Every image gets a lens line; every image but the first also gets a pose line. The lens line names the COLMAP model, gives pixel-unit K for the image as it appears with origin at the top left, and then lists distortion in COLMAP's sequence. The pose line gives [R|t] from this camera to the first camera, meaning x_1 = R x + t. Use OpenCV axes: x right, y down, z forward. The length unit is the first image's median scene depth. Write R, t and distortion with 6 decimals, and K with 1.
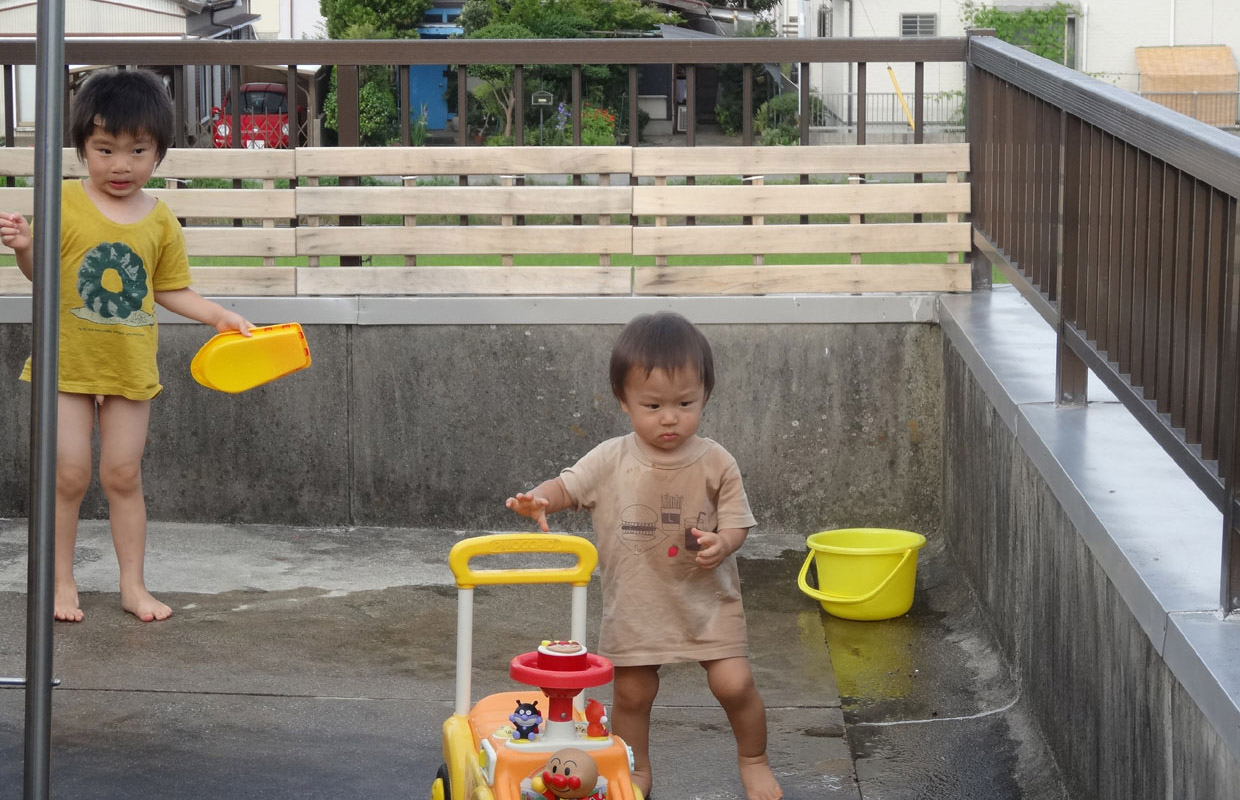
lens RADIAL K [[3178.4, 0, 620.0], [0, 3178.4, 400.0], [0, 0, 1]] dist [0.060314, 0.214988]
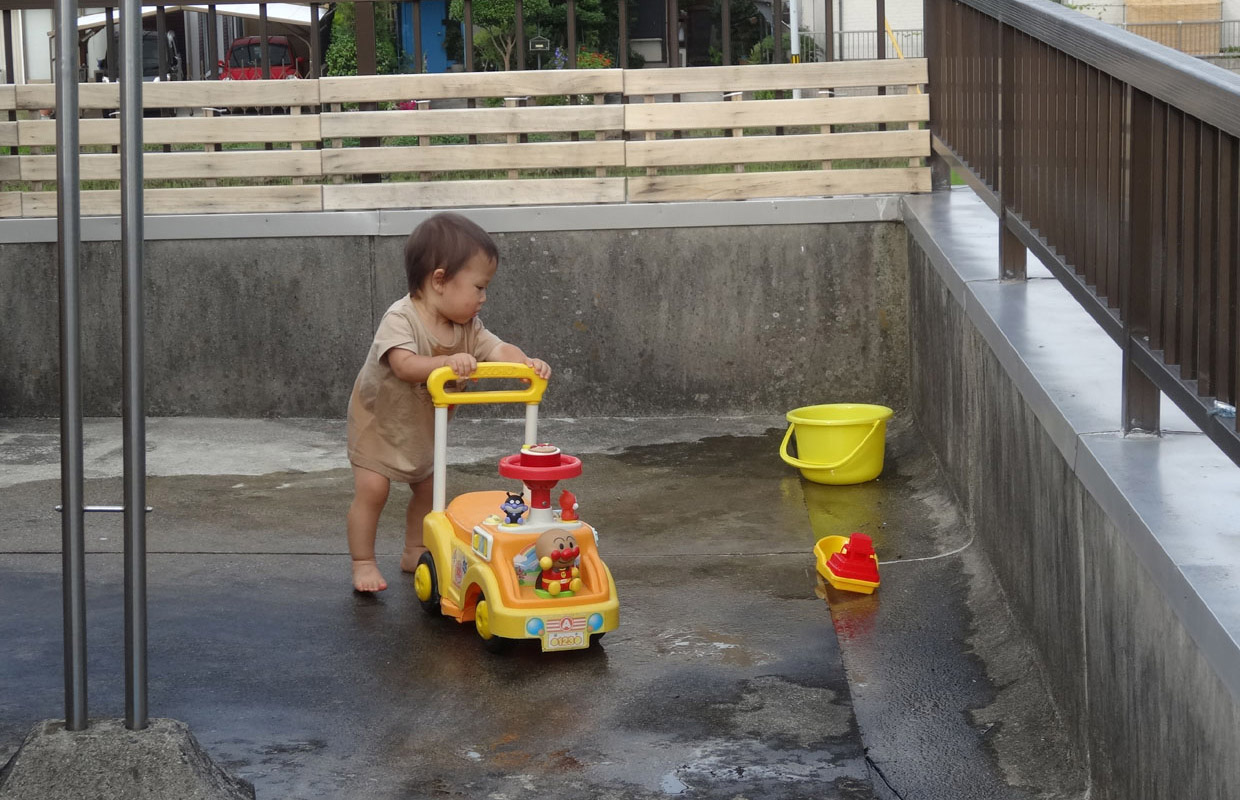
lens RADIAL K [[3178.4, 0, 620.0], [0, 3178.4, 400.0], [0, 0, 1]] dist [0.060314, 0.214988]
pose [[0.999699, -0.024490, -0.001723, 0.001944], [0.024514, 0.999570, 0.016059, 0.017909], [0.001329, -0.016096, 0.999870, -0.110008]]
